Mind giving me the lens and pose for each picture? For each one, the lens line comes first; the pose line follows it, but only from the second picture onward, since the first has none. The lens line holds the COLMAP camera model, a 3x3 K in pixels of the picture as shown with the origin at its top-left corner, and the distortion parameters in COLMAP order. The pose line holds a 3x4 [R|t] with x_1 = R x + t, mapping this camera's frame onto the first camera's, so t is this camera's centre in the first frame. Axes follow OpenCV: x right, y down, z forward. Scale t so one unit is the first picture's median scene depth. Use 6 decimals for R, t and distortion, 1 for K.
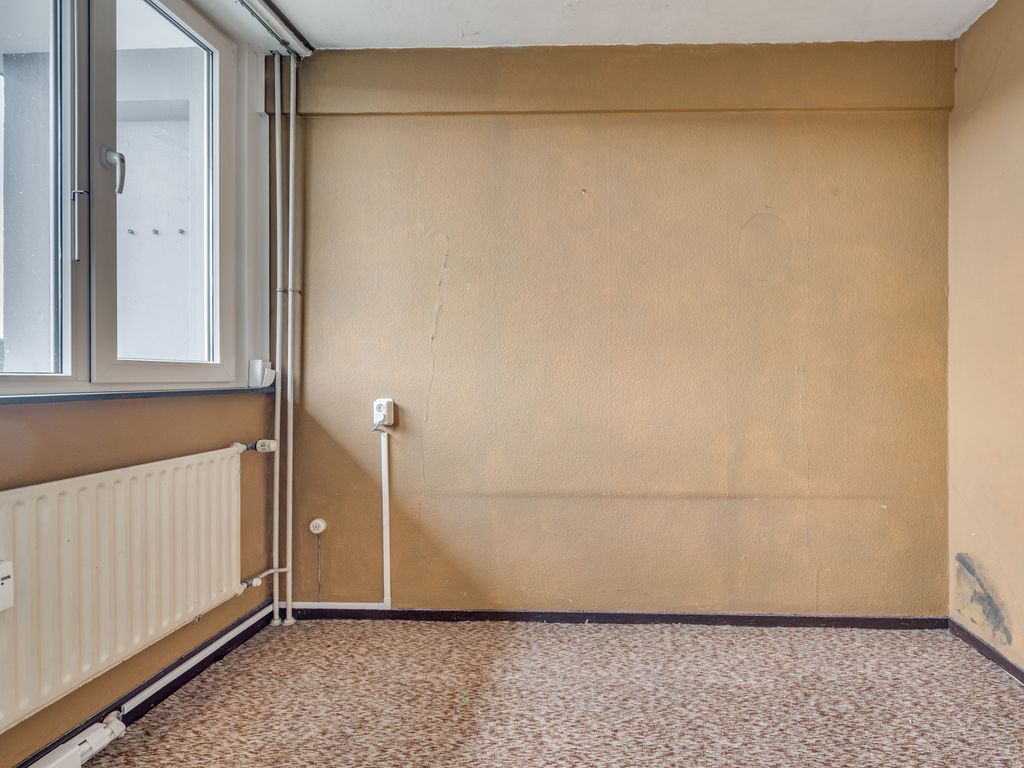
lens RADIAL K [[521.1, 0, 512.0], [0, 521.1, 385.9], [0, 0, 1]] dist [0.002028, 0.000195]
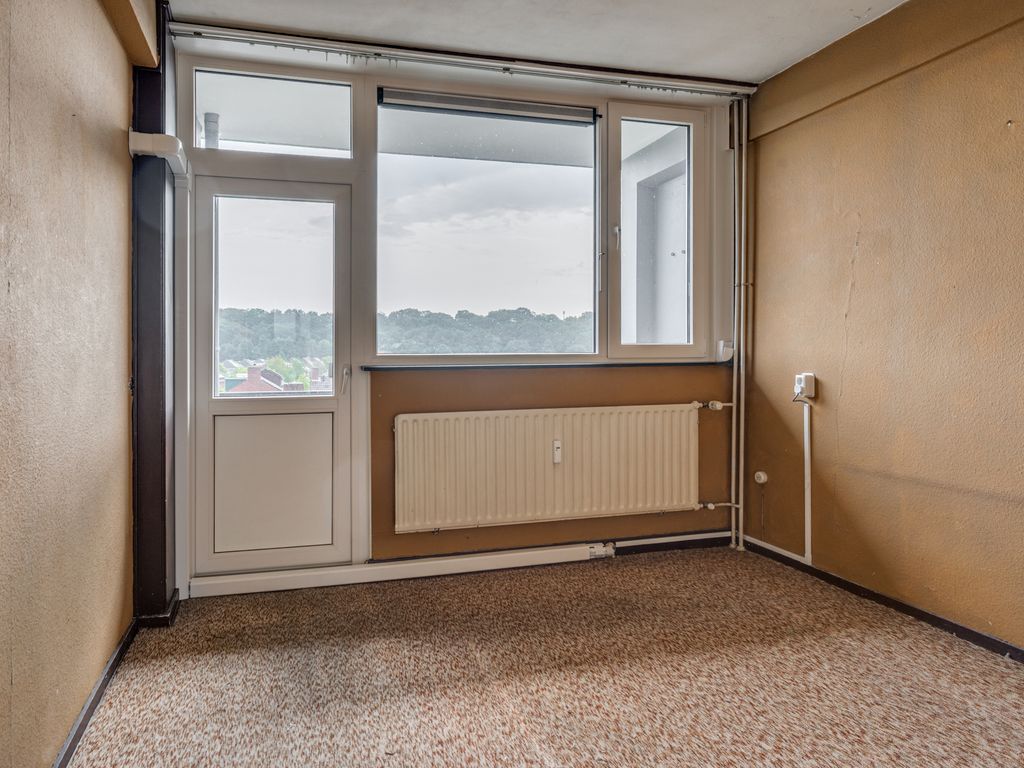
lens RADIAL K [[767.4, 0, 512.0], [0, 767.4, 376.7], [0, 0, 1]] dist [-0.001706, 0.002927]
pose [[0.335541, 0.026405, -0.941655, 1.122453], [-0.010409, 0.999650, 0.024323, -0.000644], [0.941968, 0.001641, 0.335699, -0.139973]]
